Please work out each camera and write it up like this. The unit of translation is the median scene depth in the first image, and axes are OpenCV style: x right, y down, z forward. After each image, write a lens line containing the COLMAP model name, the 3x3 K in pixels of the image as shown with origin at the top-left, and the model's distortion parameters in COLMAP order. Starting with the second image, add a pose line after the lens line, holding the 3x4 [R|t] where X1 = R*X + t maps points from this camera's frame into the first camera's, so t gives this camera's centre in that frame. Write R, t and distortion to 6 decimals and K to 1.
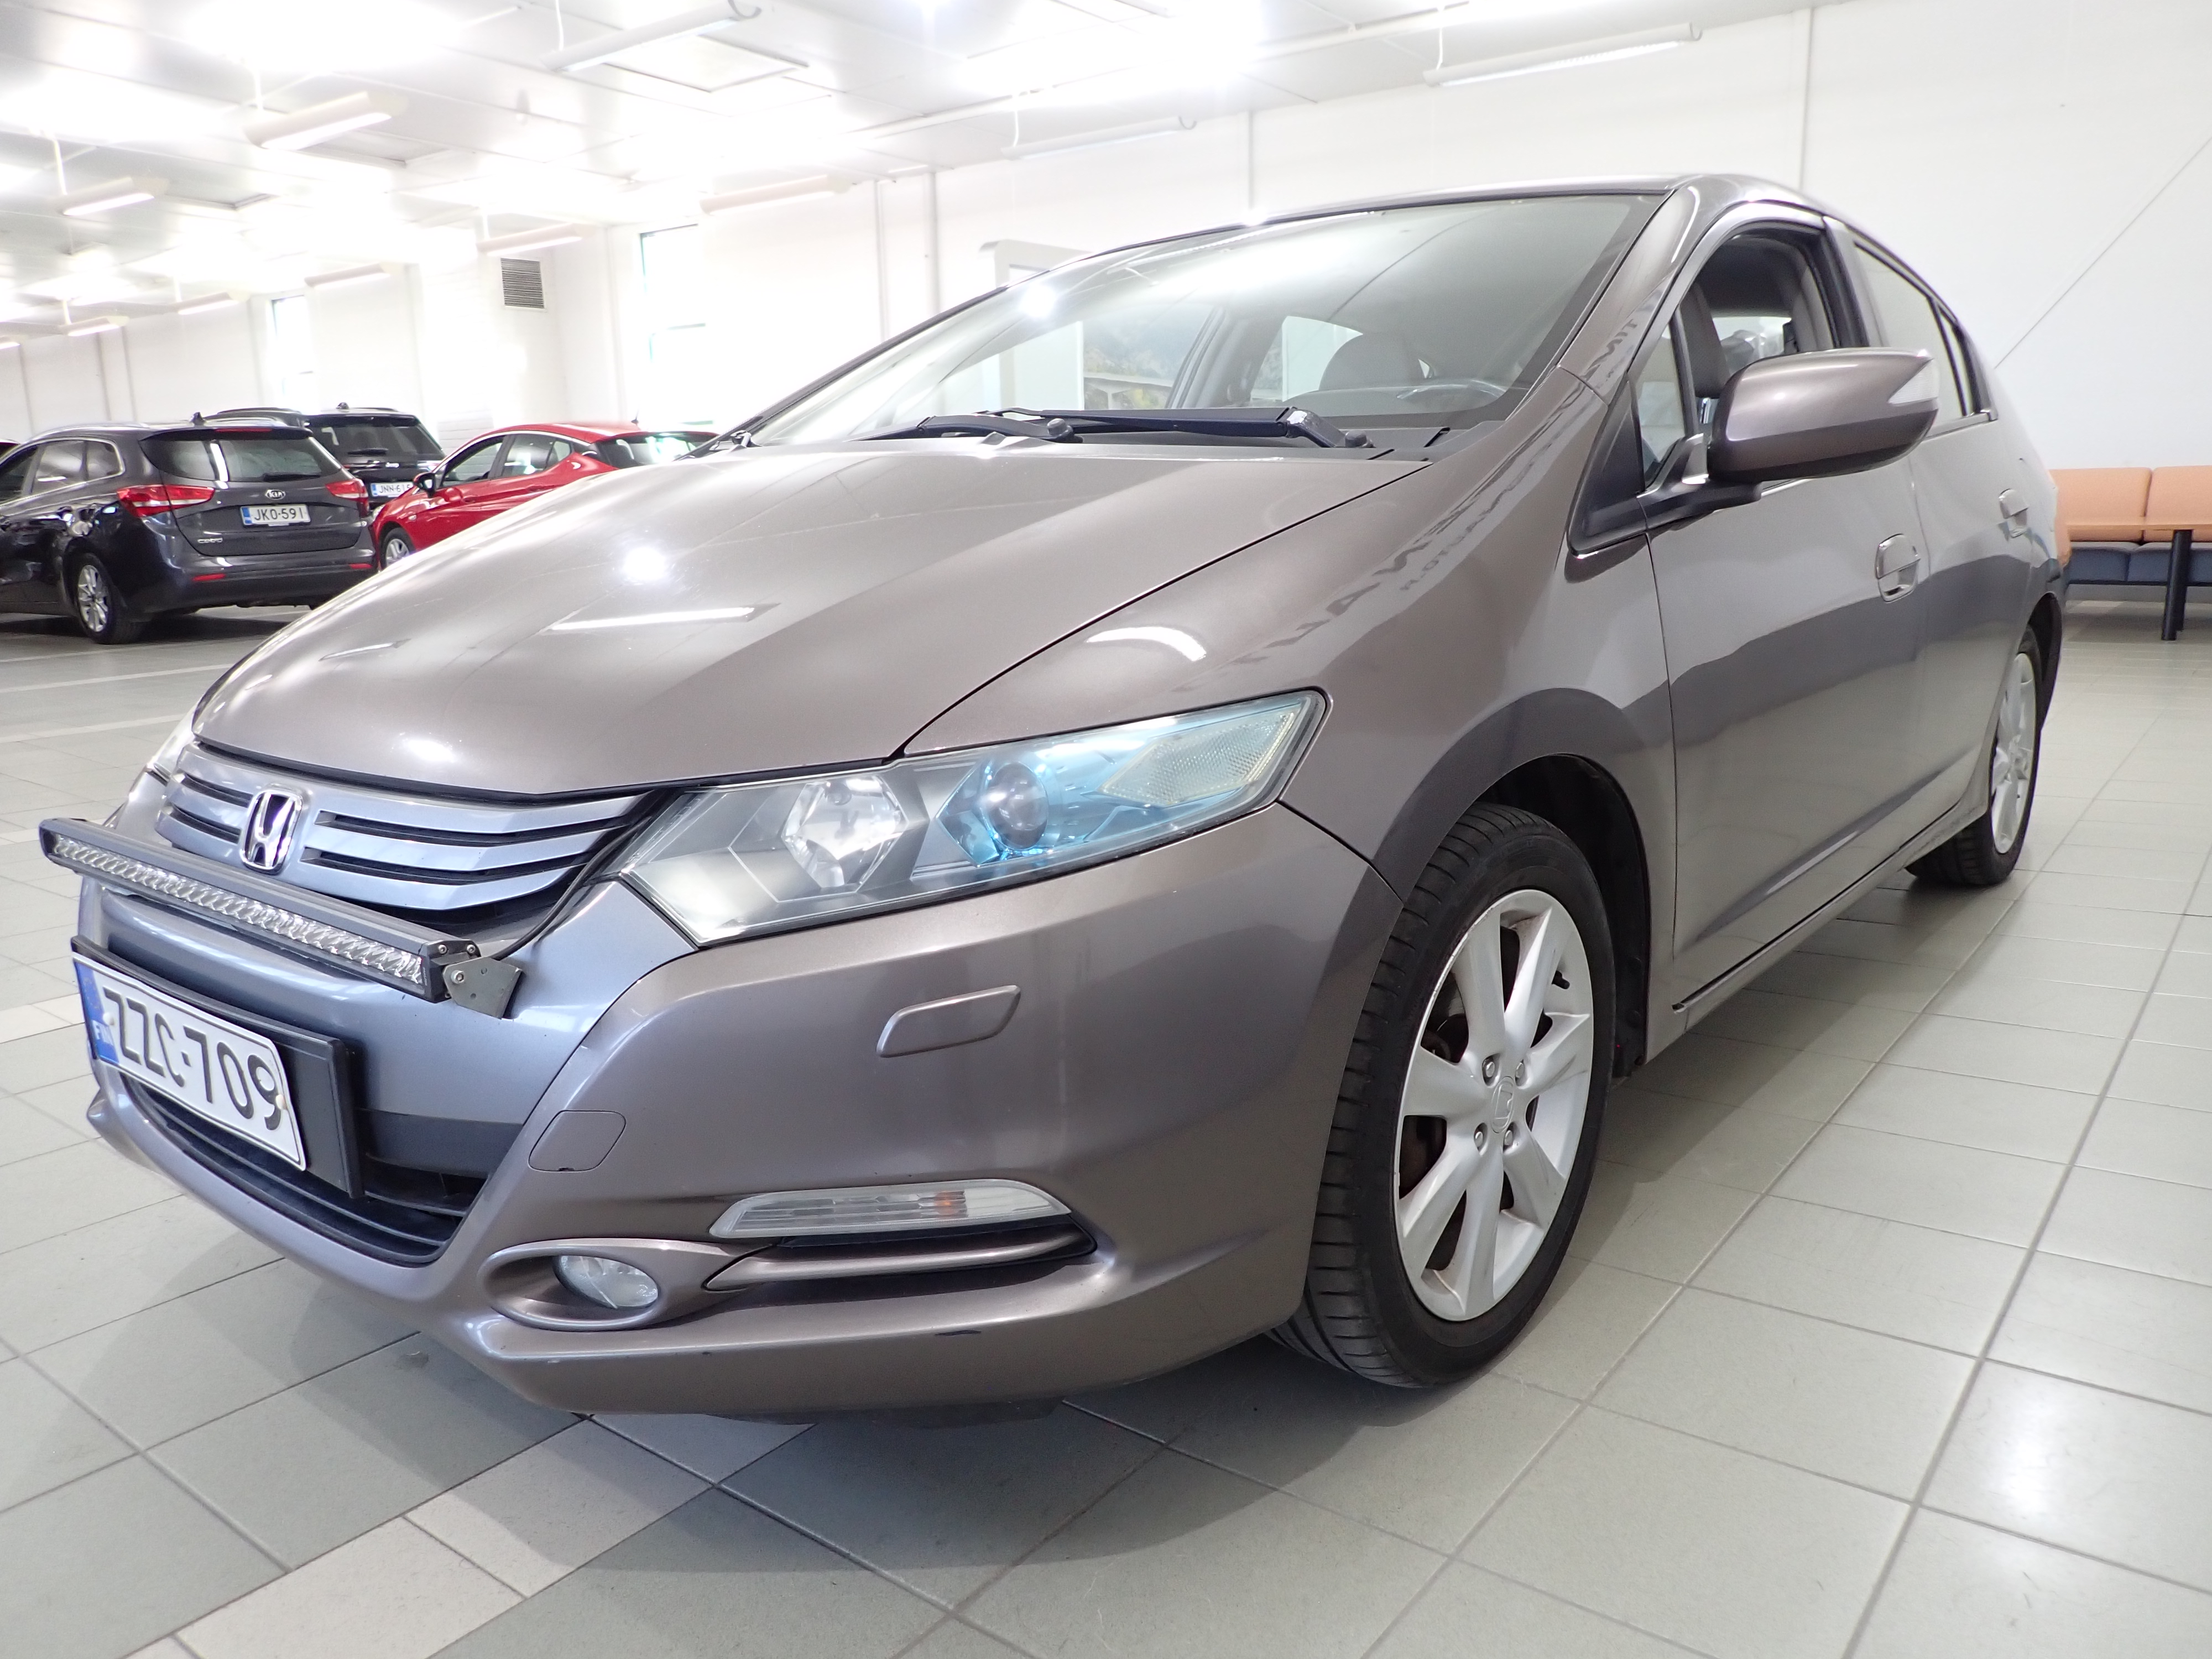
lens RADIAL K [[1621.8, 0, 1096.7], [0, 1621.8, 834.8], [0, 0, 1]] dist [0.001964, -0.009943]
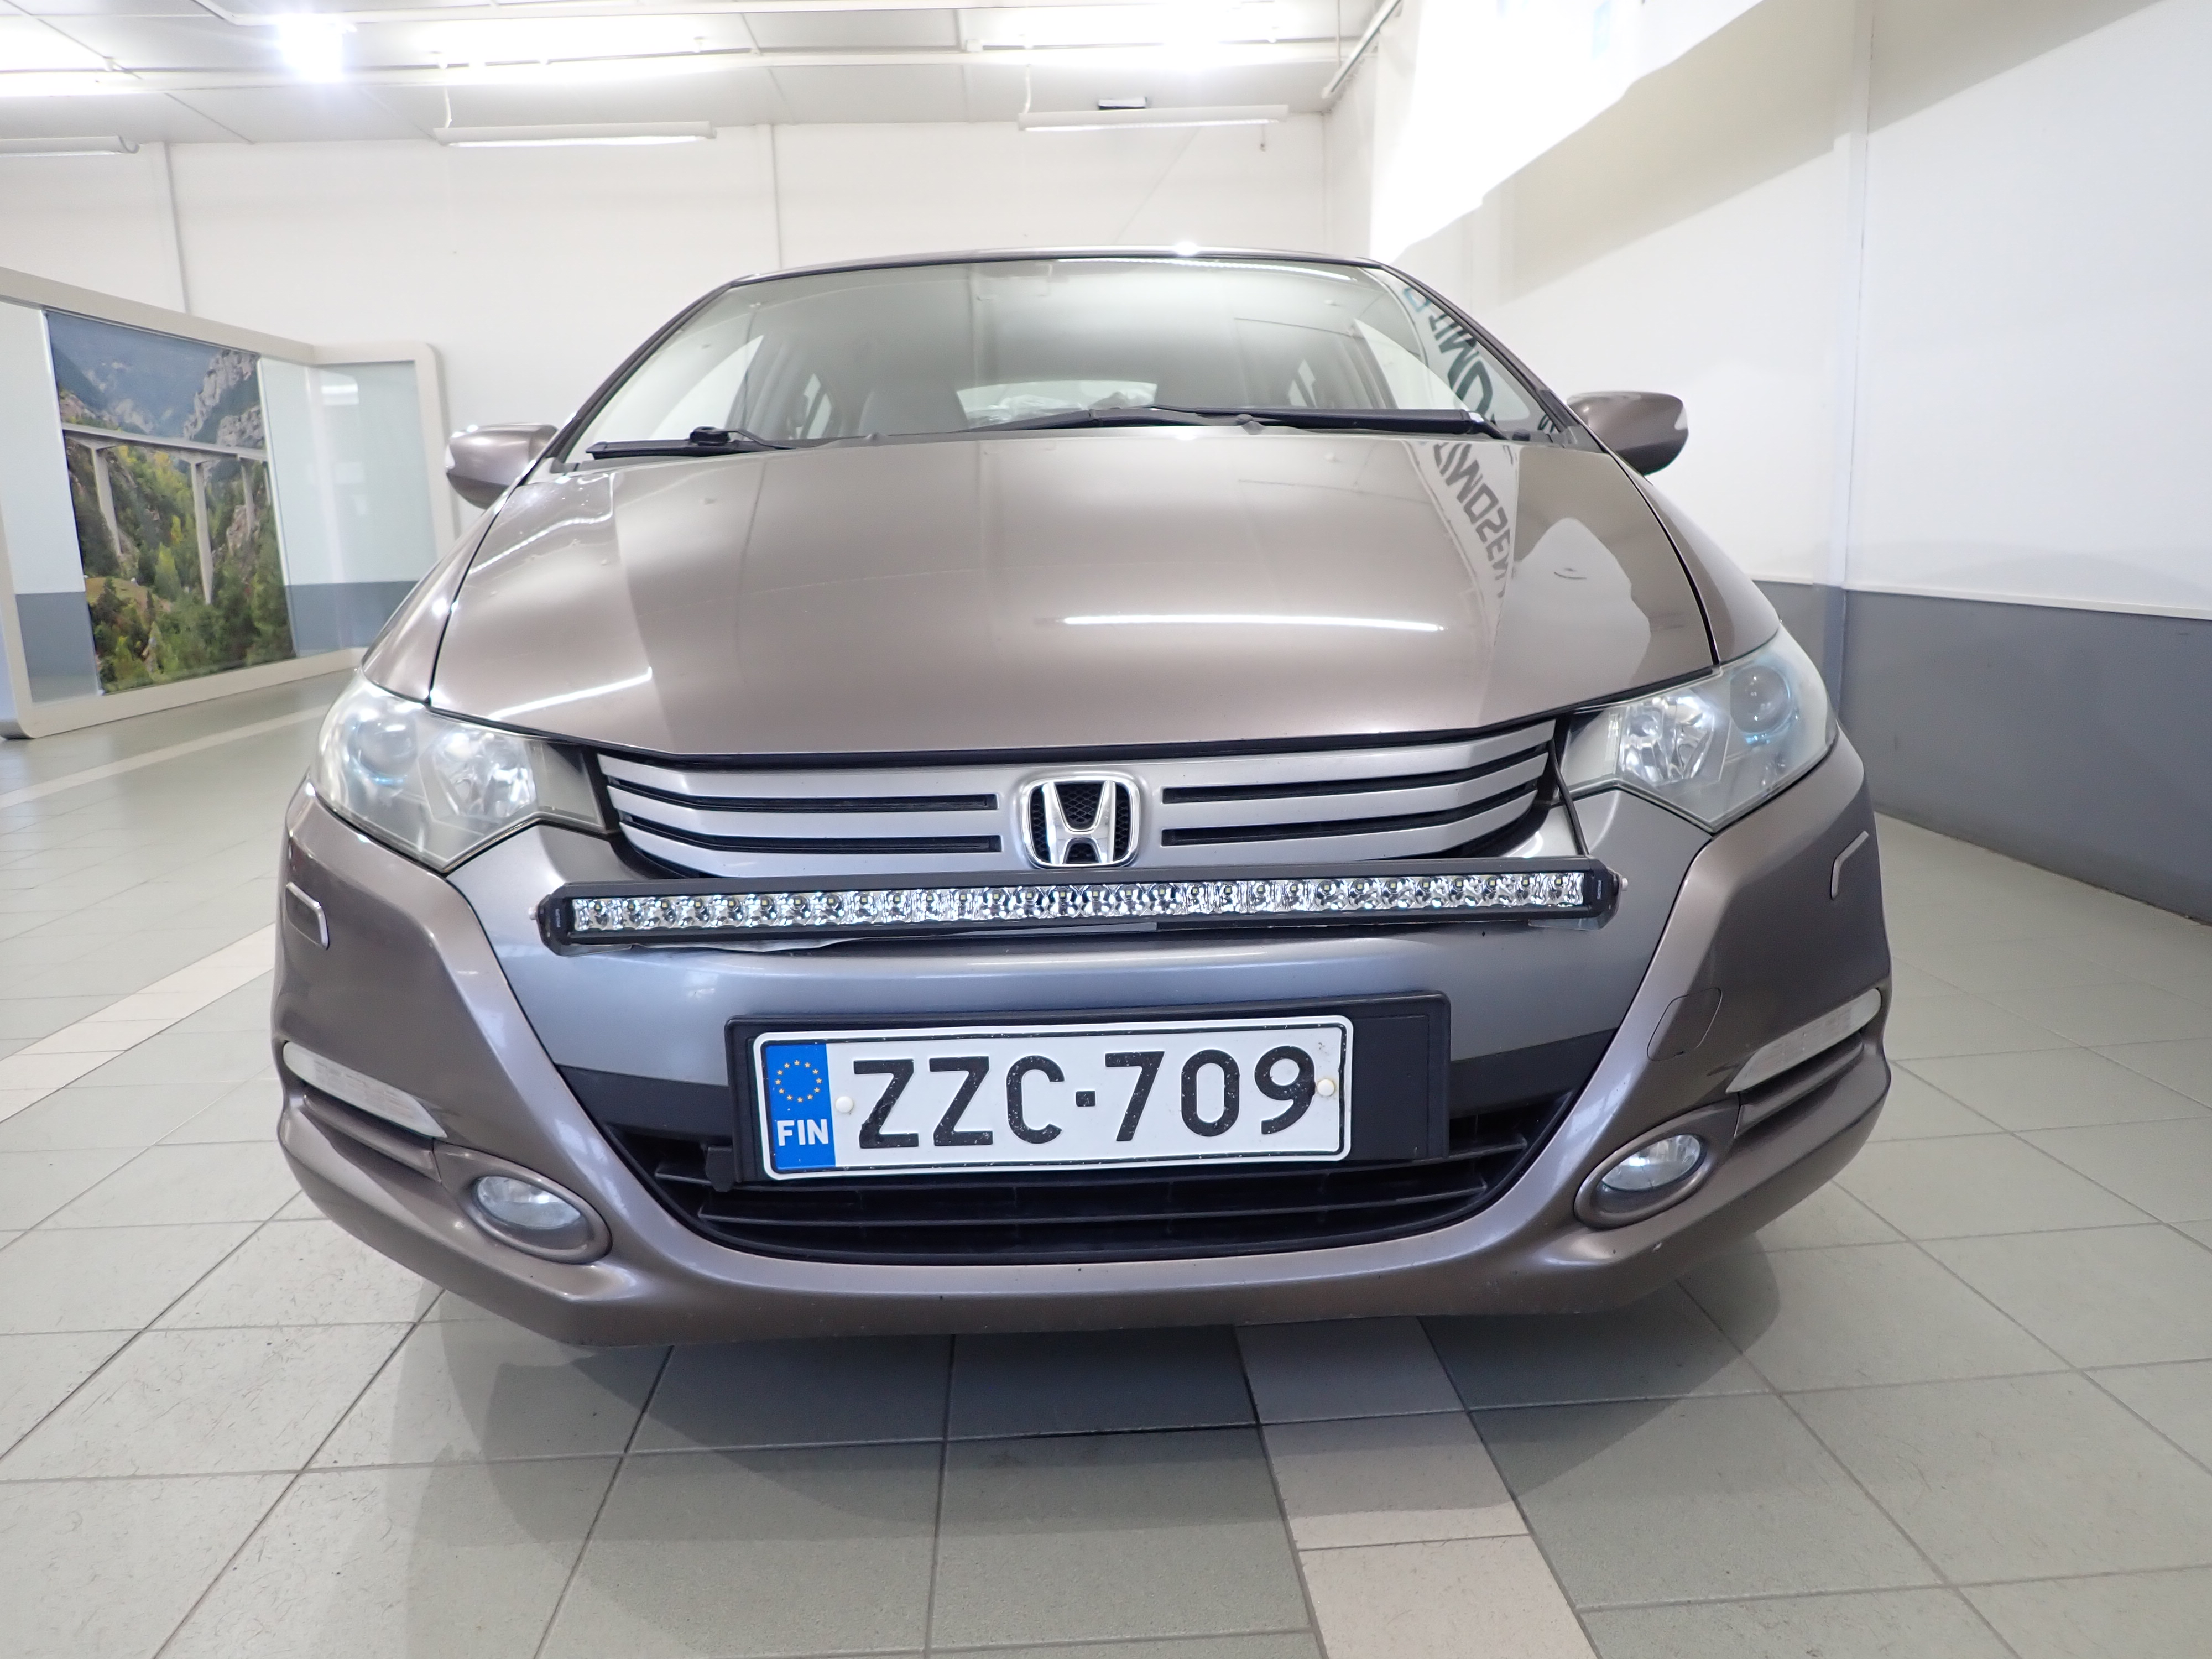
lens RADIAL K [[1621.8, 0, 1091.6], [0, 1621.8, 833.5], [0, 0, 1]] dist [0.001964, -0.009943]
pose [[0.770639, -0.117505, 0.626344, -0.149305], [0.149427, 0.988771, 0.001646, 0.000453], [-0.619505, 0.092324, 0.779545, 0.046046]]
